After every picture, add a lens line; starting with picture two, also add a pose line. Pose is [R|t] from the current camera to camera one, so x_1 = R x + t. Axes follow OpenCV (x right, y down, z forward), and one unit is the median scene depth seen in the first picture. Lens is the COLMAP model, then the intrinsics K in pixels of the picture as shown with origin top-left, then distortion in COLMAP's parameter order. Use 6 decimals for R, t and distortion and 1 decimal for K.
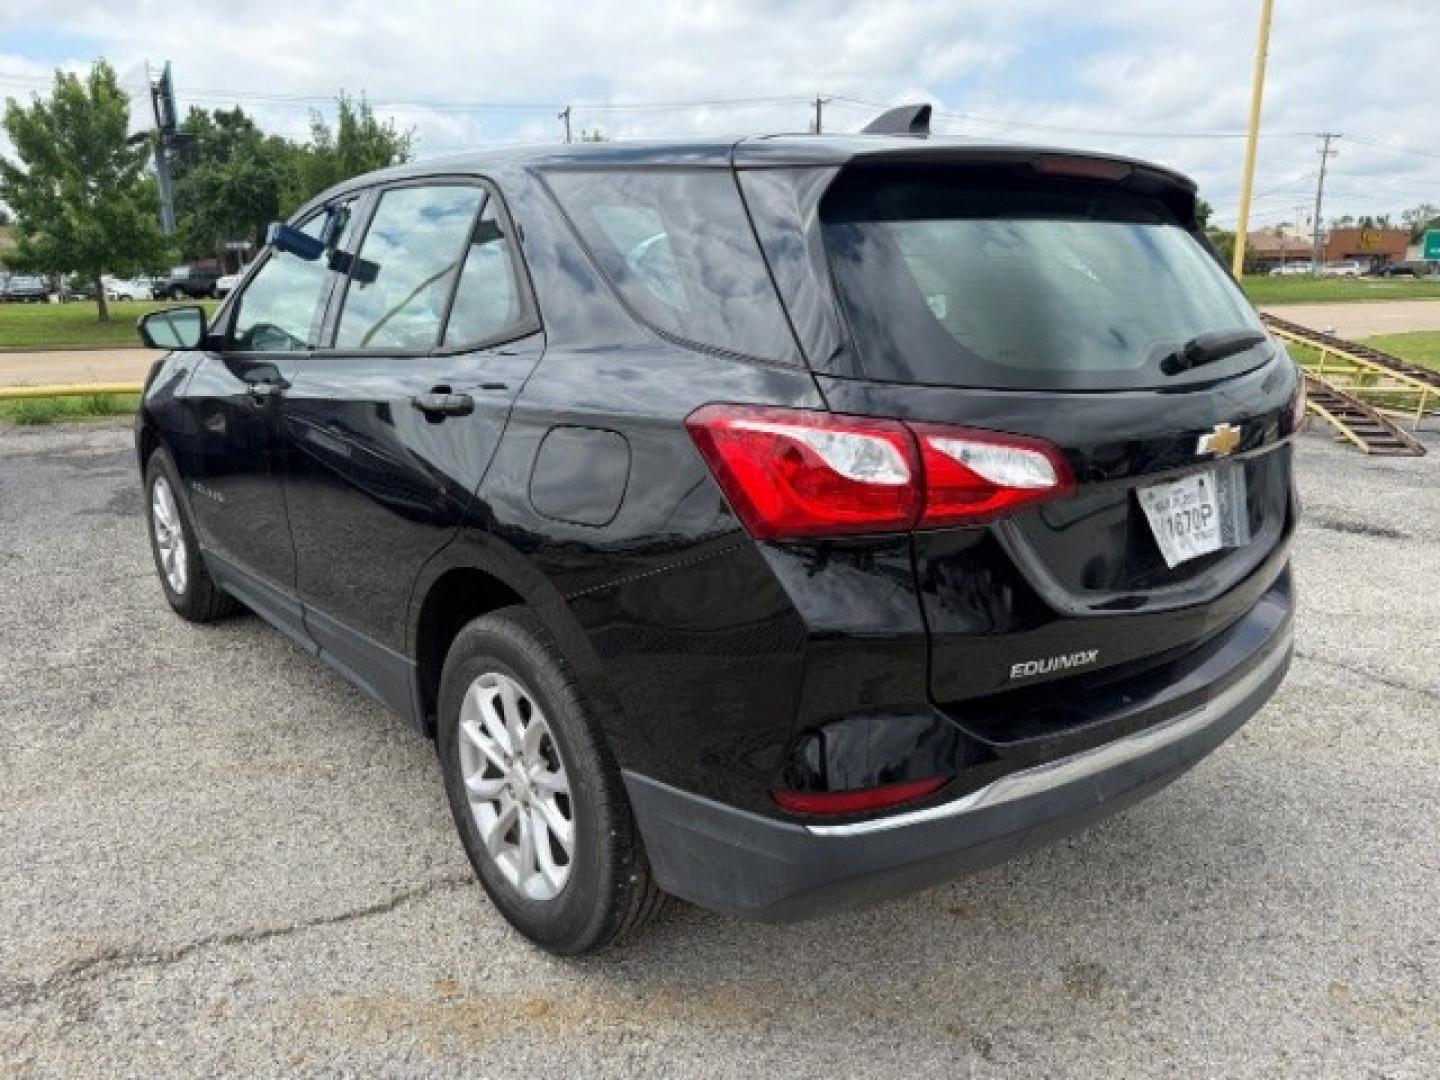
lens RADIAL K [[1062.9, 0, 720.0], [0, 1062.9, 540.0], [0, 0, 1]] dist [0.005880, -0.000416]
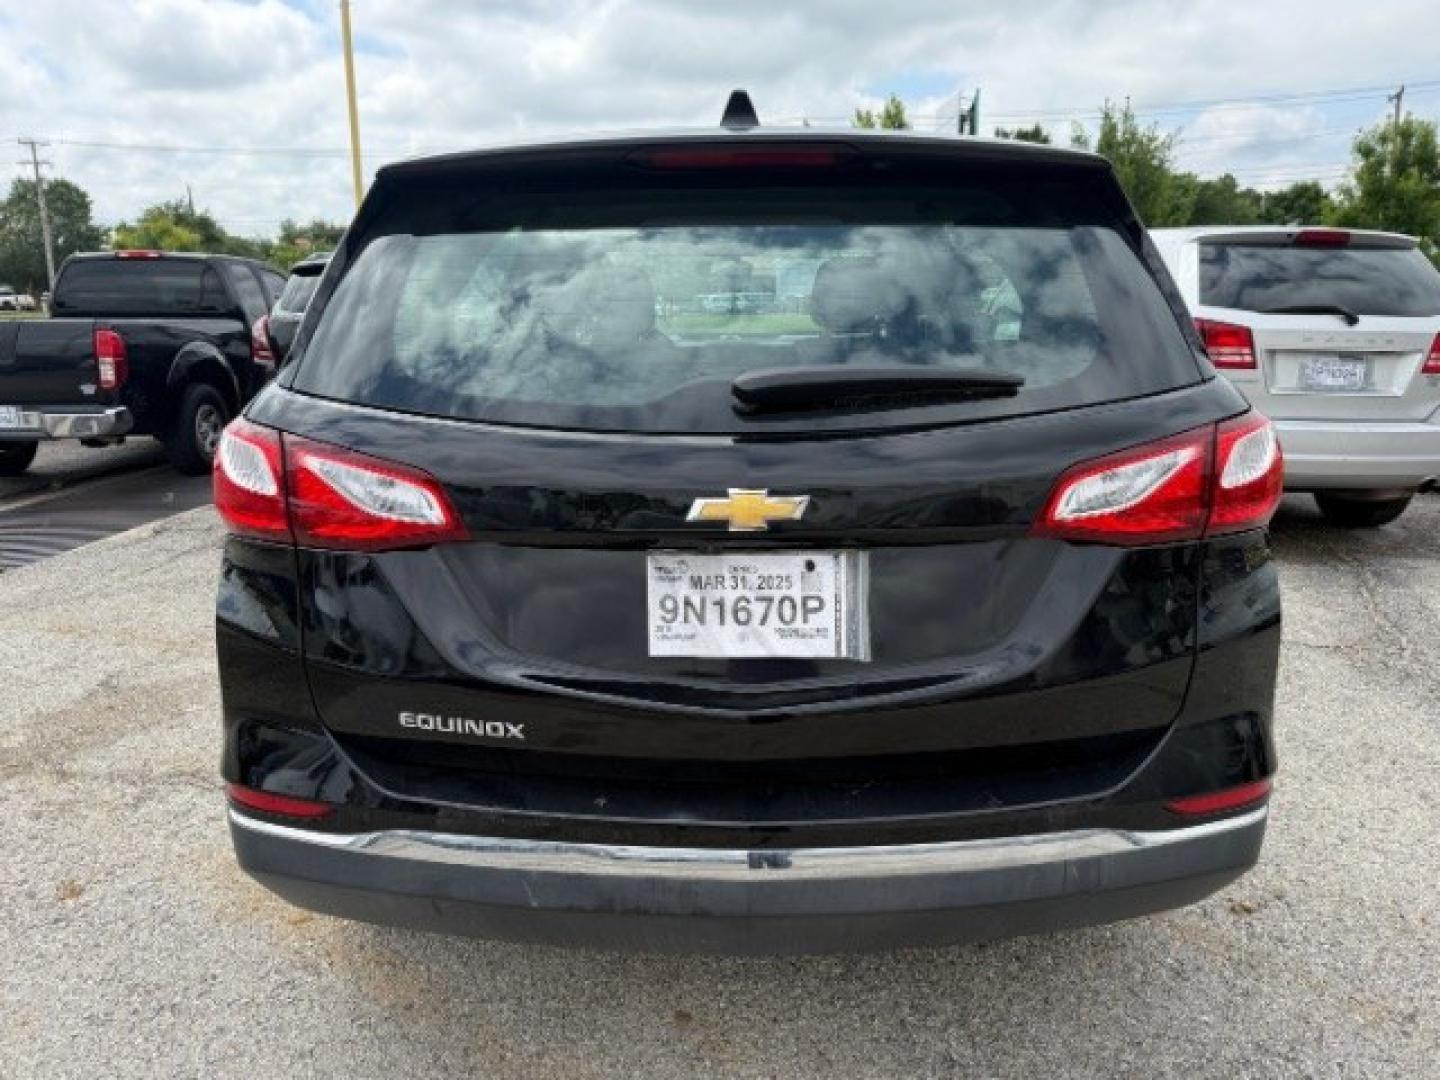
lens RADIAL K [[1062.9, 0, 720.0], [0, 1062.9, 540.0], [0, 0, 1]] dist [0.005880, -0.000416]
pose [[0.767599, 0.148092, -0.623587, 0.864026], [-0.153034, 0.987147, 0.046056, -0.095904], [0.622393, 0.060078, 0.780396, 0.362746]]
